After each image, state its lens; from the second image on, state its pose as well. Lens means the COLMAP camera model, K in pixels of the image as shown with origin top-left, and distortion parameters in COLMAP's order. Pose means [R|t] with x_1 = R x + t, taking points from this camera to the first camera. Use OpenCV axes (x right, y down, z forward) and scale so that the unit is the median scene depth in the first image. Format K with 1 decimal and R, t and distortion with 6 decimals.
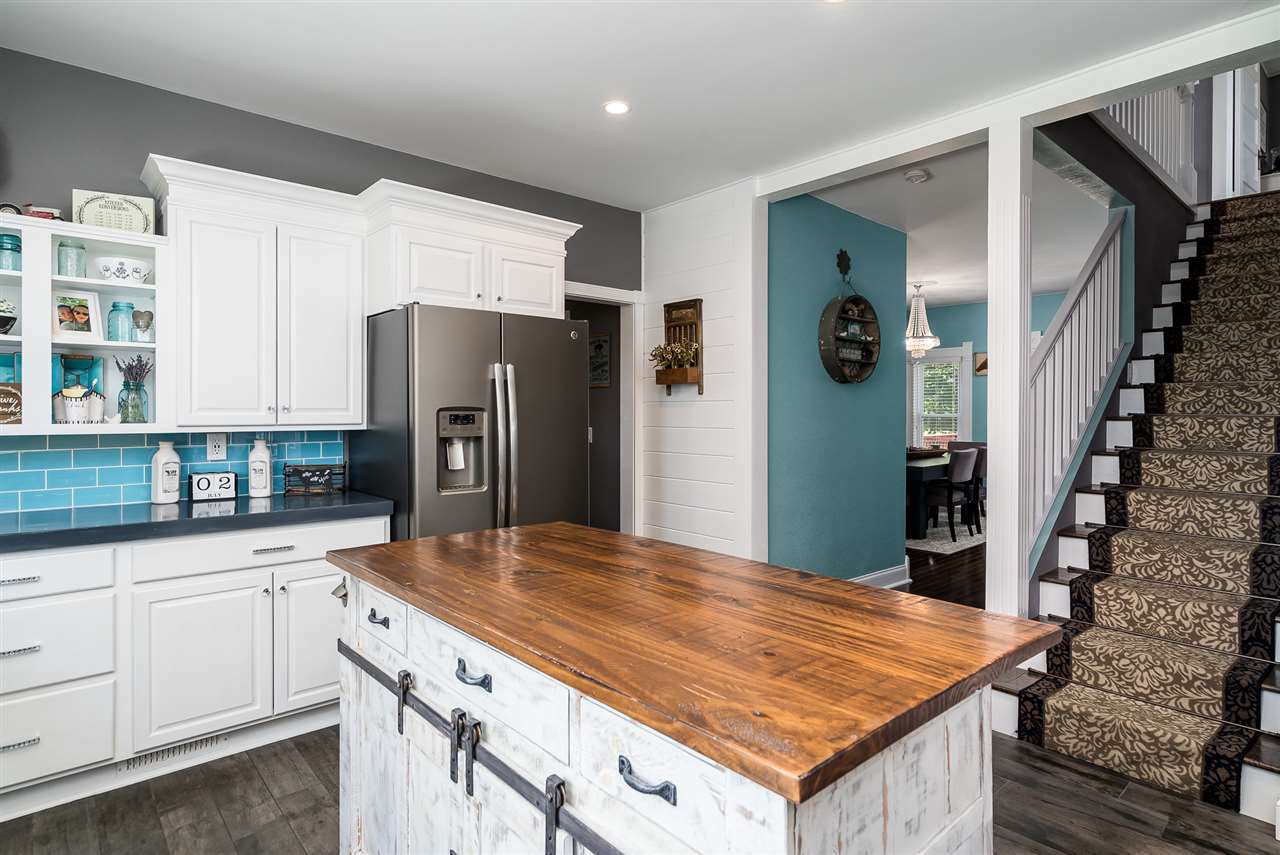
lens RADIAL K [[660.8, 0, 634.3], [0, 660.8, 418.9], [0, 0, 1]] dist [0.009837, 0.000182]
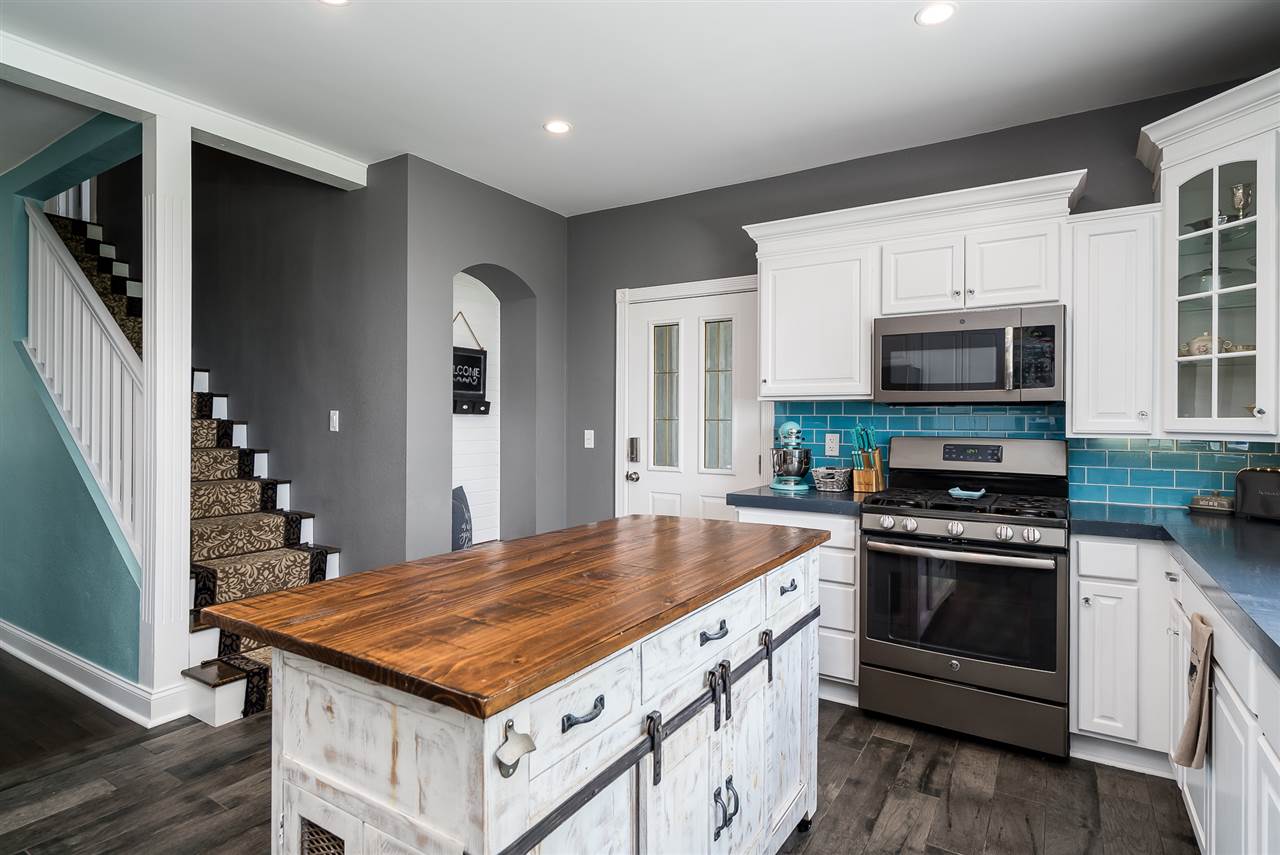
lens RADIAL K [[660.8, 0, 634.3], [0, 660.8, 418.9], [0, 0, 1]] dist [0.009837, 0.000182]
pose [[-0.274733, 0.000457, 0.961520, -0.588622], [0.002901, 0.999996, 0.000354, -0.003676], [-0.961516, 0.002887, -0.274733, 0.631636]]
